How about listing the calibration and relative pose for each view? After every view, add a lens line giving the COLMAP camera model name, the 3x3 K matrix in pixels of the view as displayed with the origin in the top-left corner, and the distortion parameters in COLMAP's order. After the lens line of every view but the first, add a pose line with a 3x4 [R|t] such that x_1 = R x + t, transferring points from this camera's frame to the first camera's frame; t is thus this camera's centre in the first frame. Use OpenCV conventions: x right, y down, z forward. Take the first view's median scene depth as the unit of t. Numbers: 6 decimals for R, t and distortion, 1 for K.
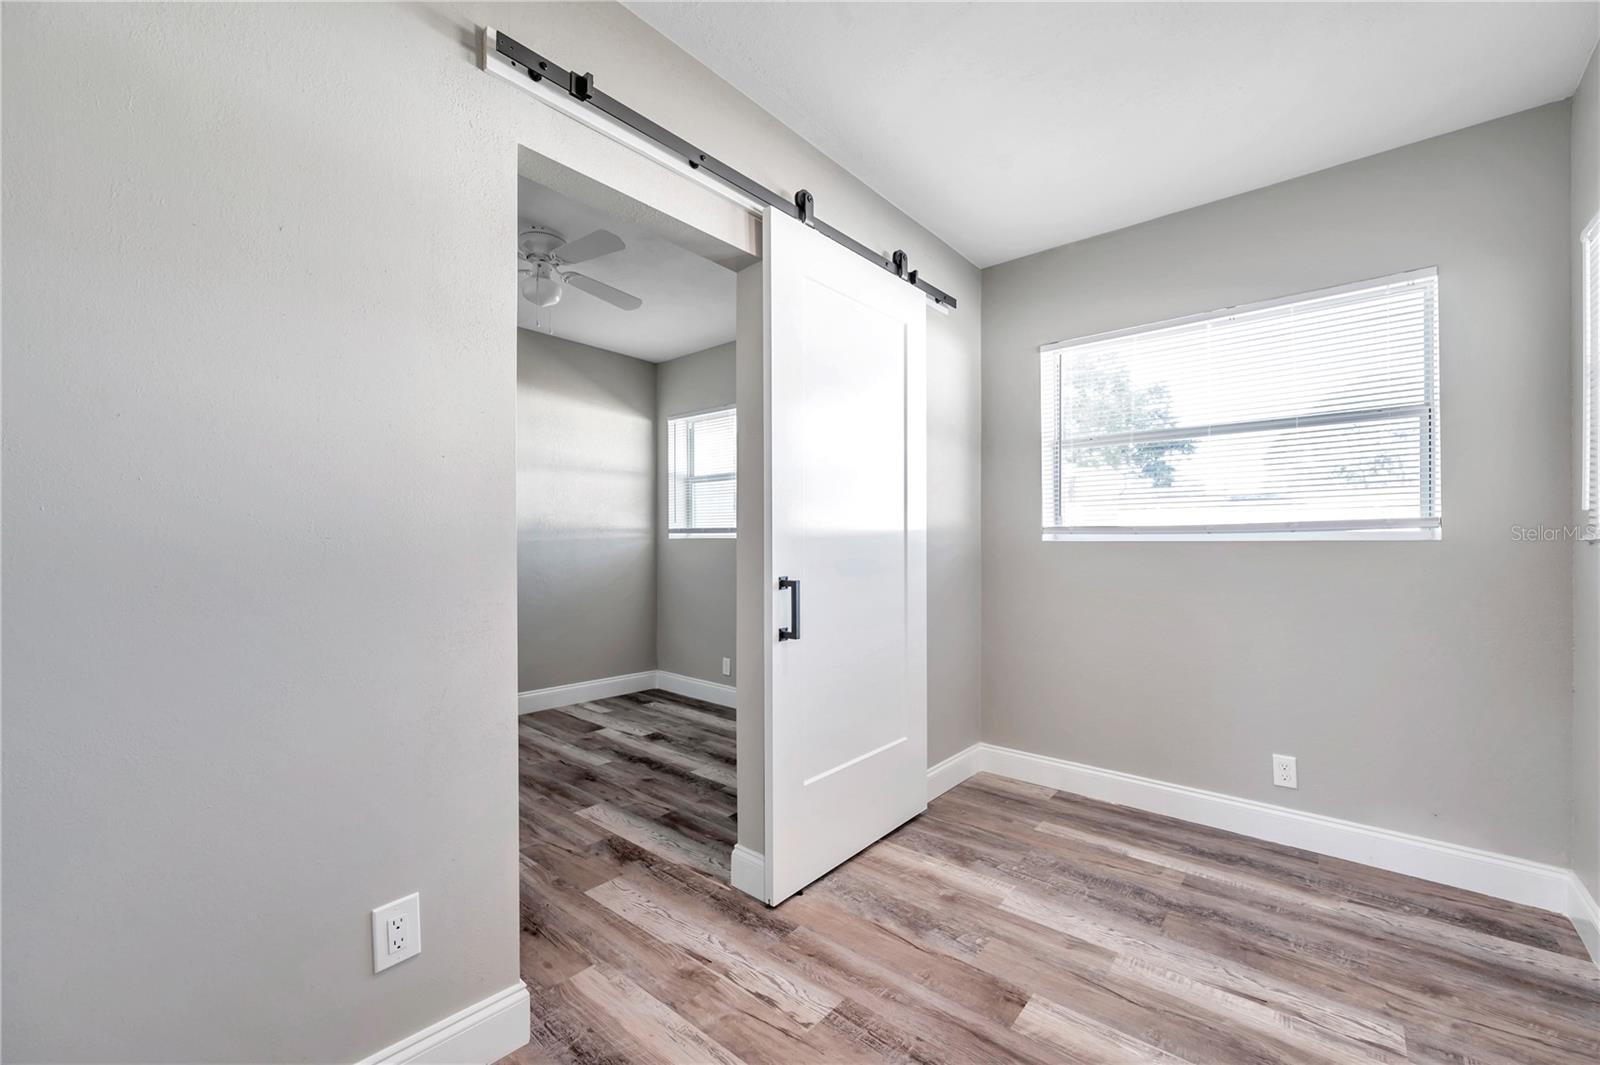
lens RADIAL K [[637.1, 0, 808.4], [0, 637.1, 542.9], [0, 0, 1]] dist [-0.002309, 0.000433]
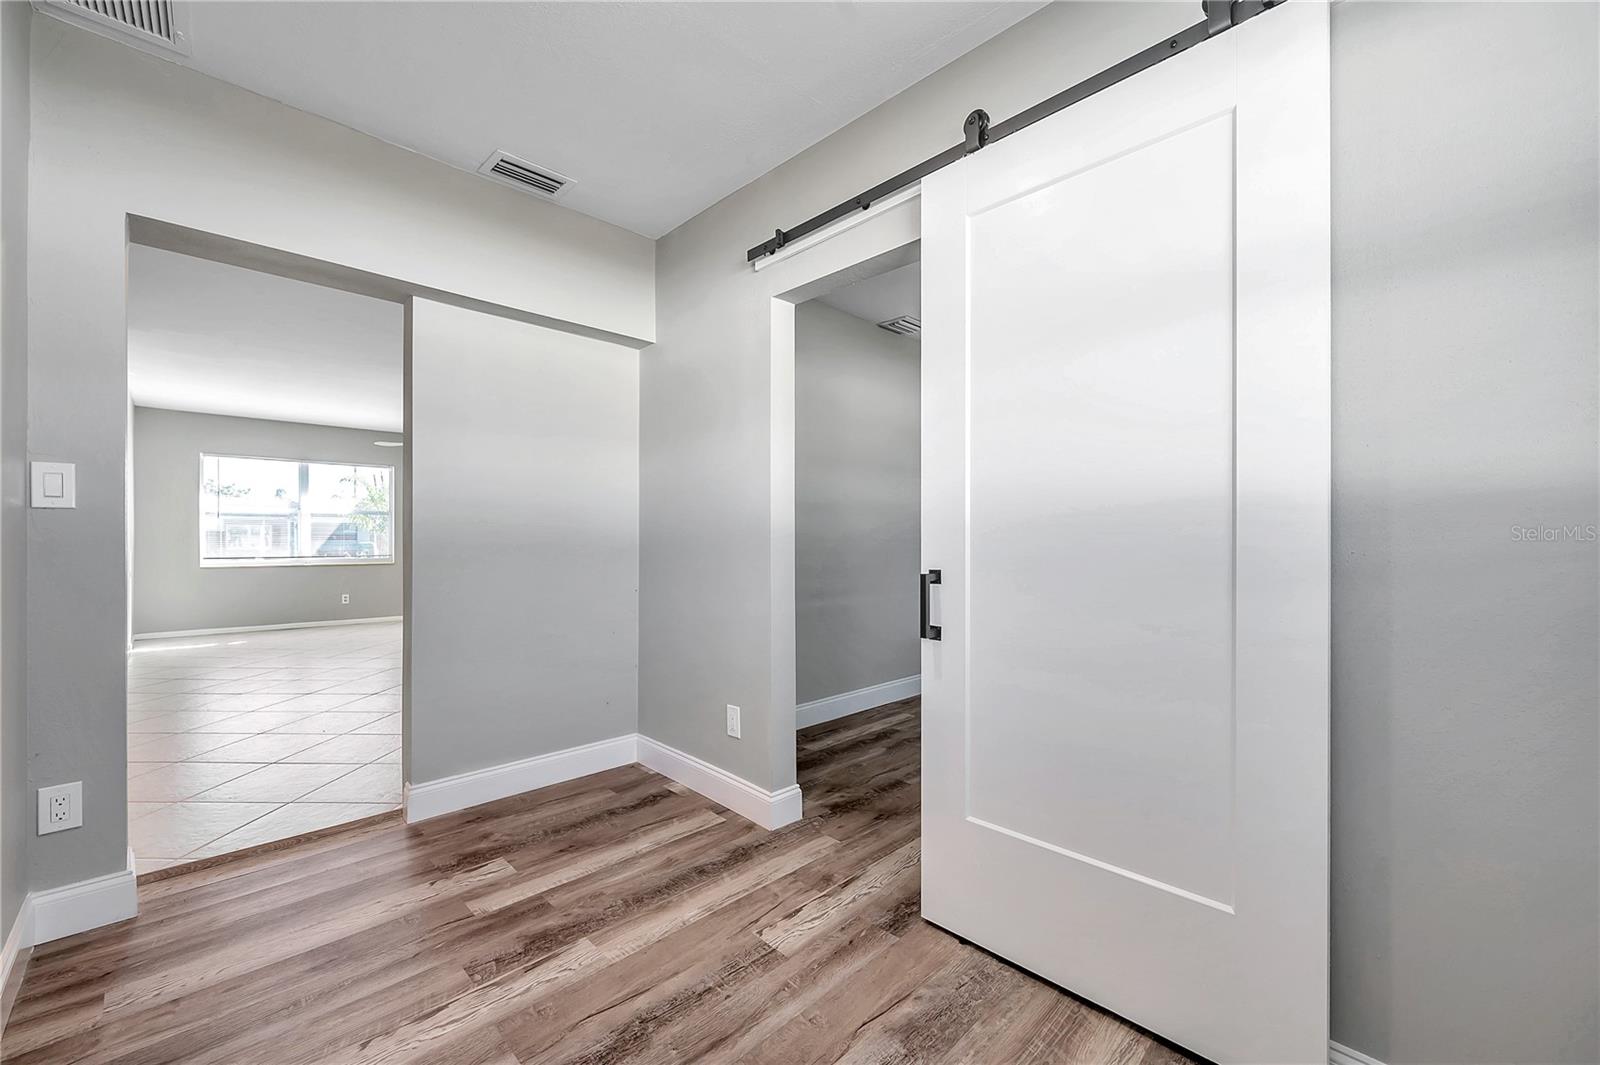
lens RADIAL K [[637.1, 0, 799.2], [0, 637.1, 556.3], [0, 0, 1]] dist [-0.002309, 0.000433]
pose [[-0.092424, 0.026103, -0.995378, 0.630931], [-0.006163, 0.999622, 0.026787, 0.004119], [0.995701, 0.008611, -0.092228, 0.631302]]
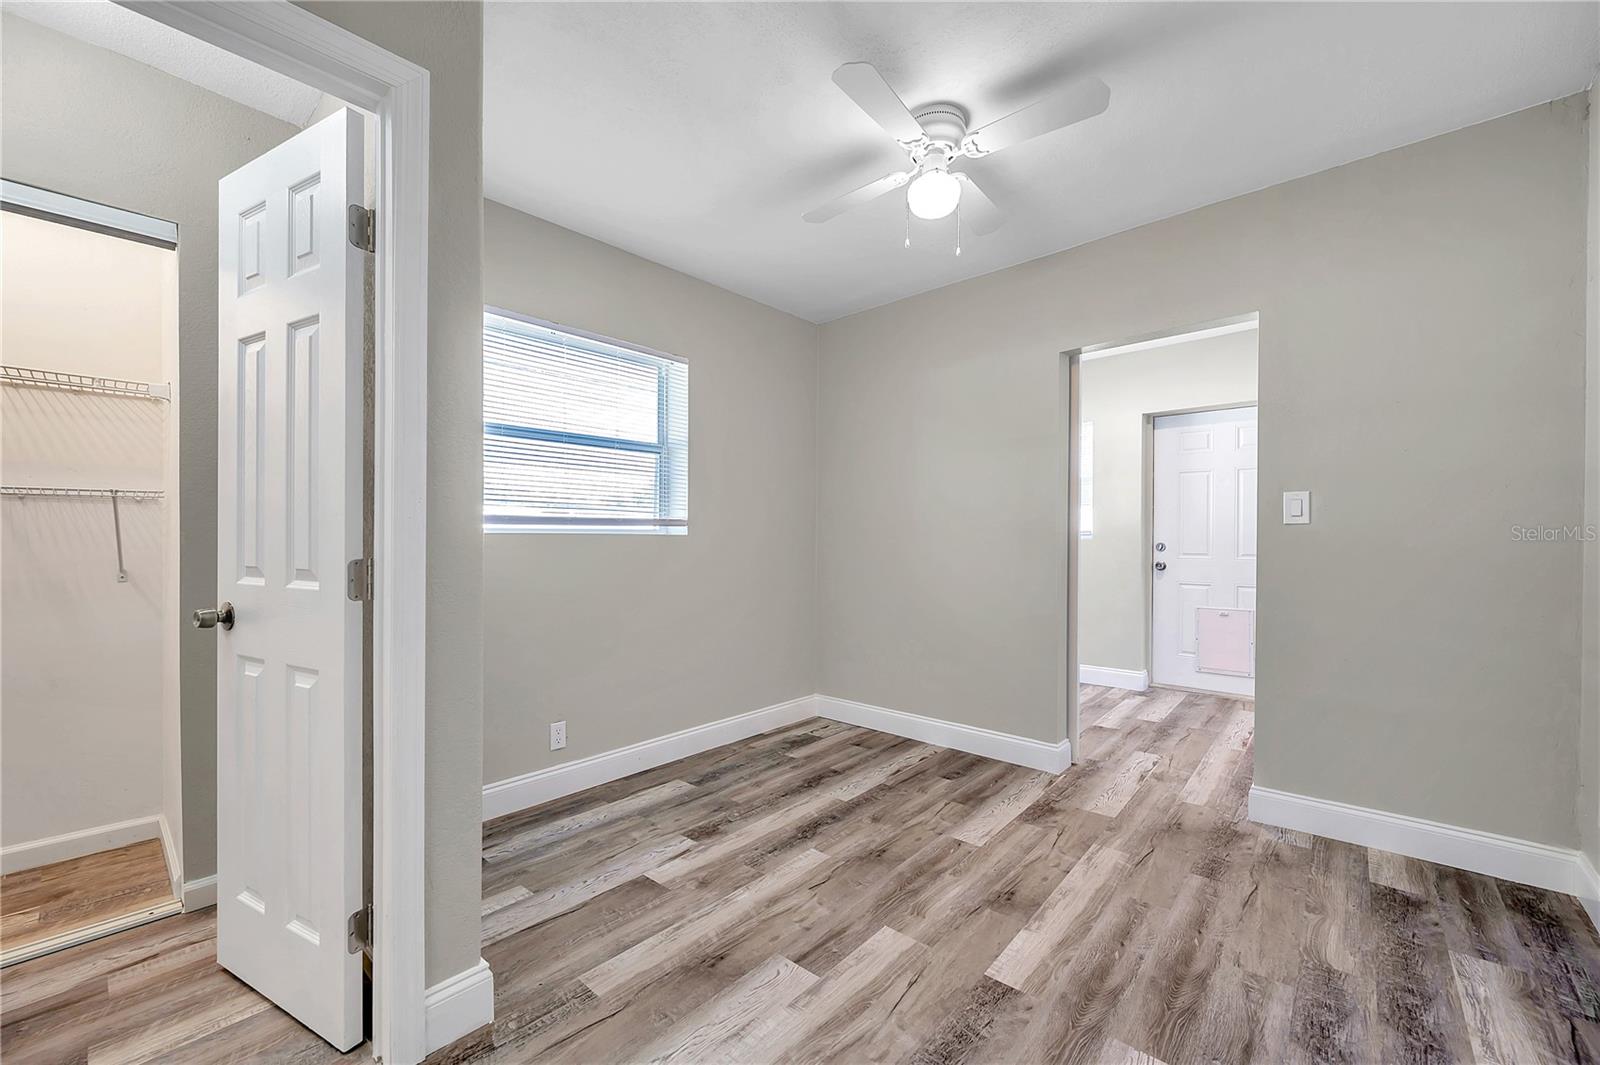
lens RADIAL K [[637.1, 0, 802.2], [0, 637.1, 532.4], [0, 0, 1]] dist [-0.002309, 0.000433]
pose [[0.023424, 0.009137, 0.999684, -1.205140], [0.003740, 0.999950, -0.009227, -0.002841], [-0.999719, 0.003955, 0.023389, 1.173473]]
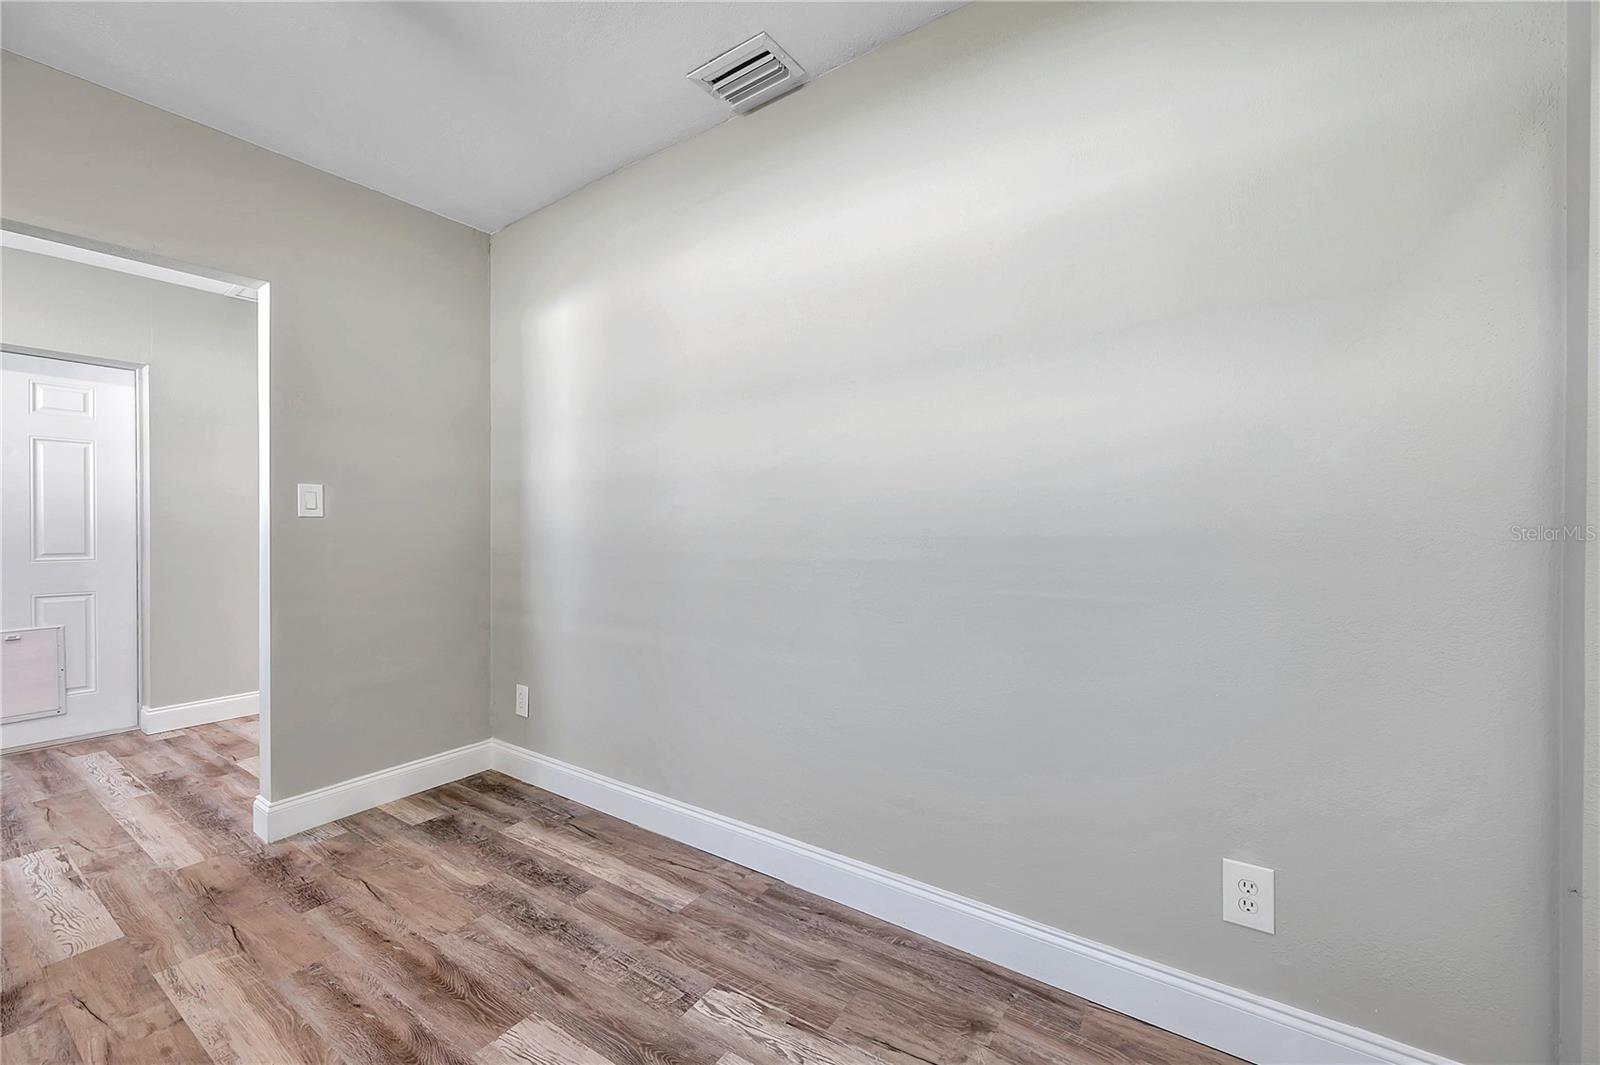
lens RADIAL K [[637.1, 0, 803.0], [0, 637.1, 539.2], [0, 0, 1]] dist [-0.002309, 0.000433]
pose [[-0.994799, 0.007340, -0.101594, -0.887184], [0.005272, 0.999774, 0.020609, -0.007686], [0.101722, 0.019967, -0.994612, 1.447766]]
